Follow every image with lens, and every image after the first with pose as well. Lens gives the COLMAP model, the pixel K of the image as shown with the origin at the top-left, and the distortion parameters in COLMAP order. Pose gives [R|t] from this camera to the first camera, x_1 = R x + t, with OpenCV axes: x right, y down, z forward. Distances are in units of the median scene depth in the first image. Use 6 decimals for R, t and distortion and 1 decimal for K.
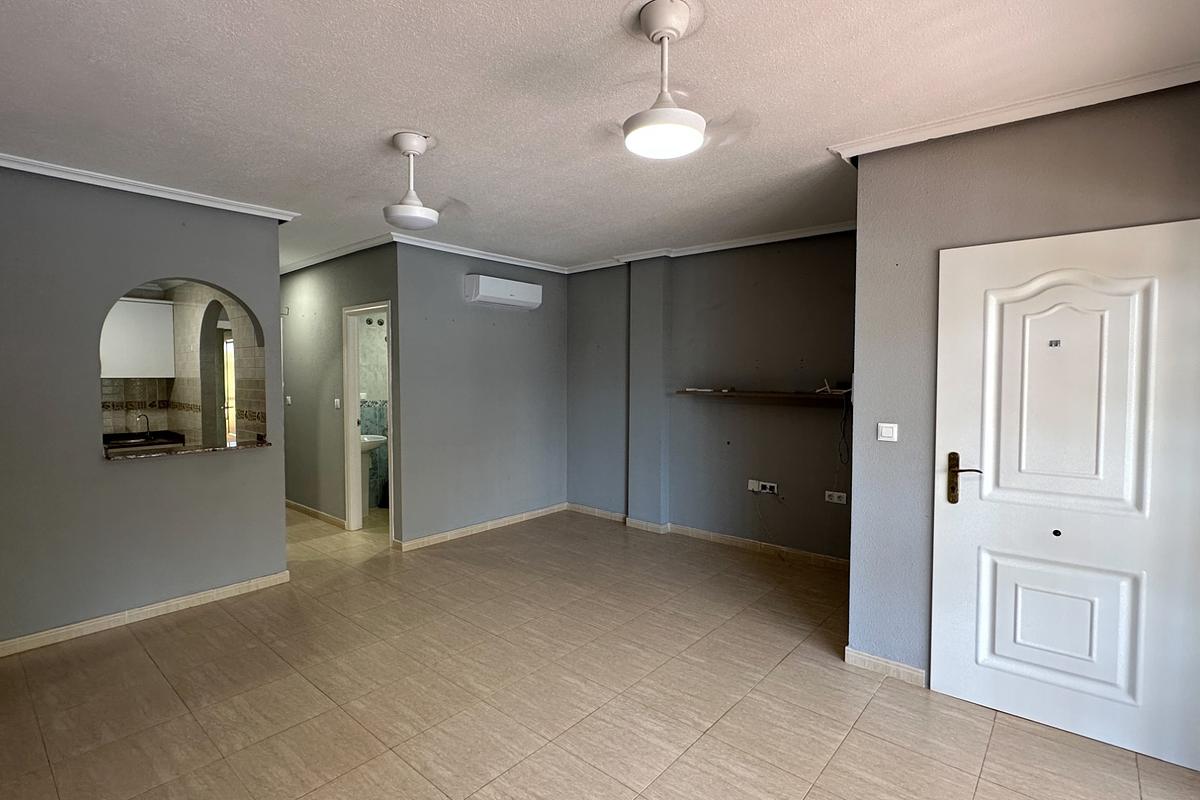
lens RADIAL K [[566.2, 0, 600.9], [0, 566.2, 397.2], [0, 0, 1]] dist [-0.002096, 0.000824]
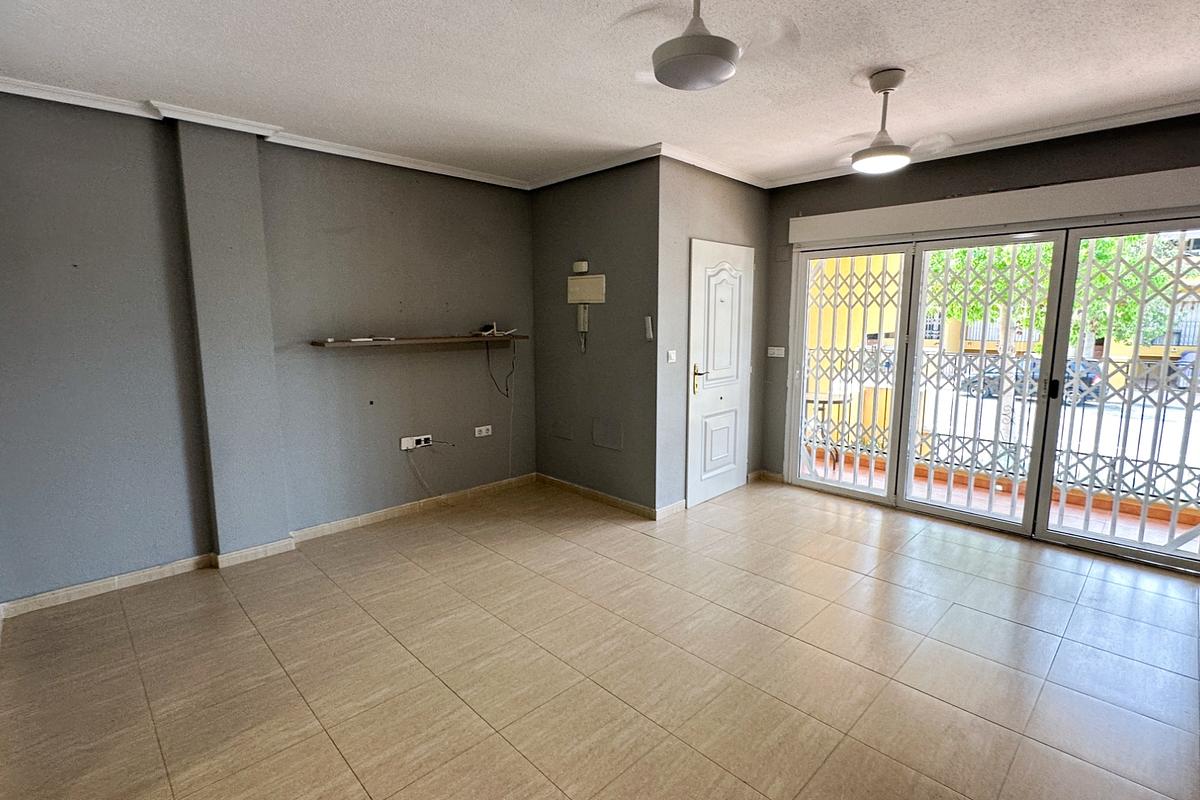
lens RADIAL K [[566.2, 0, 600.9], [0, 566.2, 397.2], [0, 0, 1]] dist [-0.002096, 0.000824]
pose [[0.090574, -0.144656, 0.985328, -0.635538], [0.045567, 0.988960, 0.141001, -0.032314], [-0.994847, 0.032128, 0.096165, 0.667337]]
